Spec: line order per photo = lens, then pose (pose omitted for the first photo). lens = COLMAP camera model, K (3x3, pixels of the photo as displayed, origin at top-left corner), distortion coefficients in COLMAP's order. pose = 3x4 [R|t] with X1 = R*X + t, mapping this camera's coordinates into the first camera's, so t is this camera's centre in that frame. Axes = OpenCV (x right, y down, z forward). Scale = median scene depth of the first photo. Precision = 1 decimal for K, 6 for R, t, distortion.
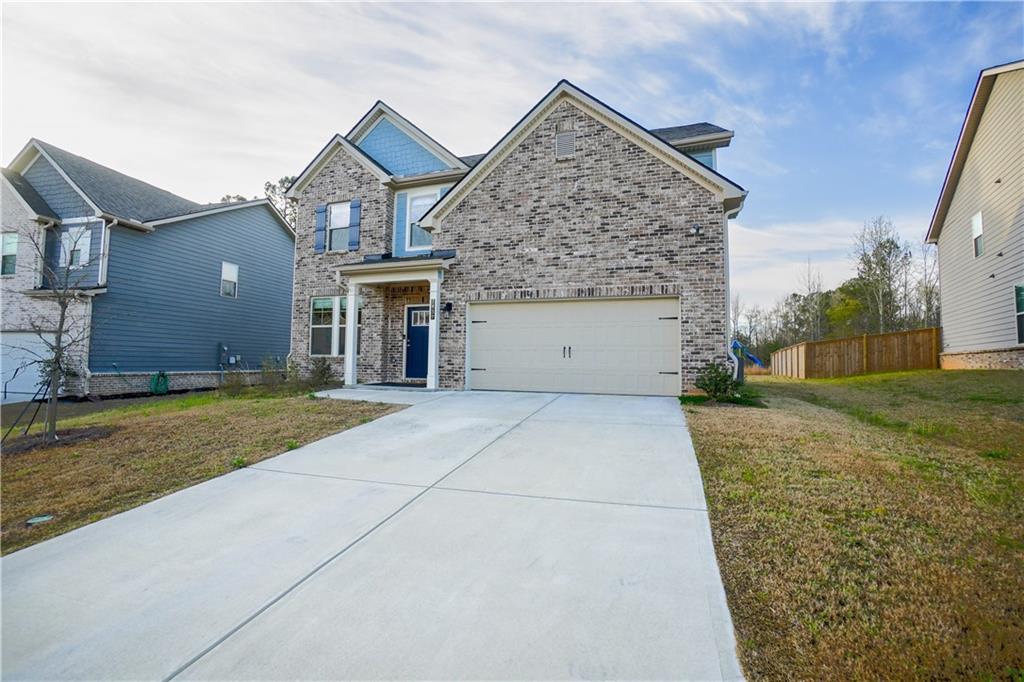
lens RADIAL K [[517.8, 0, 512.0], [0, 517.8, 341.0], [0, 0, 1]] dist [-0.065965, 0.038078]
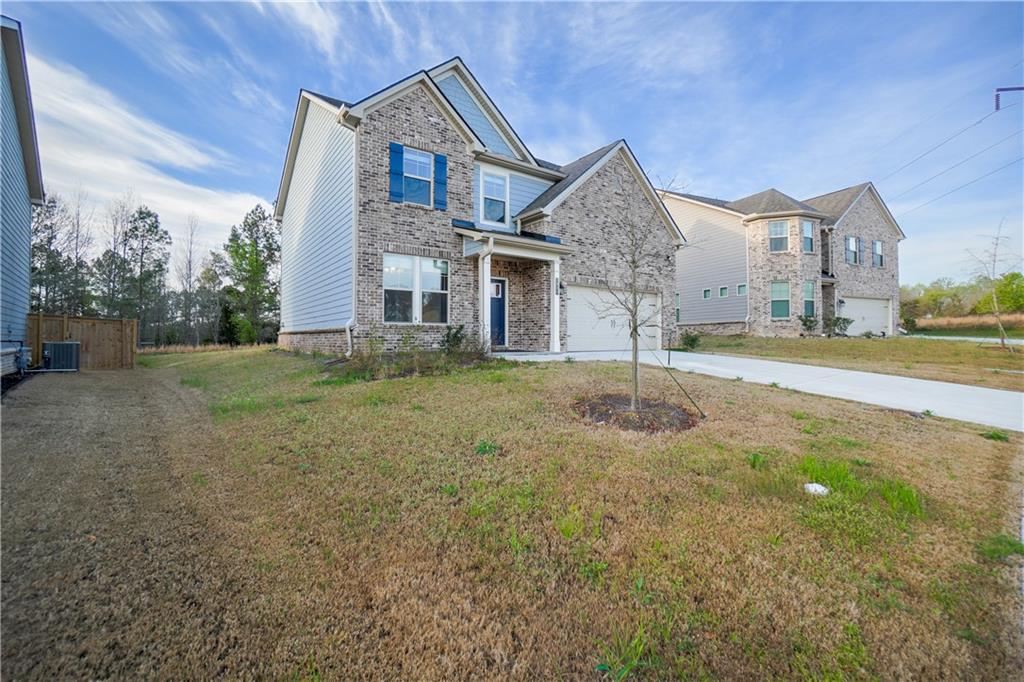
lens RADIAL K [[449.4, 0, 506.2], [0, 449.4, 335.1], [0, 0, 1]] dist [-0.060211, 0.021758]
pose [[0.517582, -0.018357, 0.855437, -0.976294], [-0.039296, 0.998205, 0.045196, 0.007617], [-0.854731, -0.057008, 0.515931, 0.491408]]
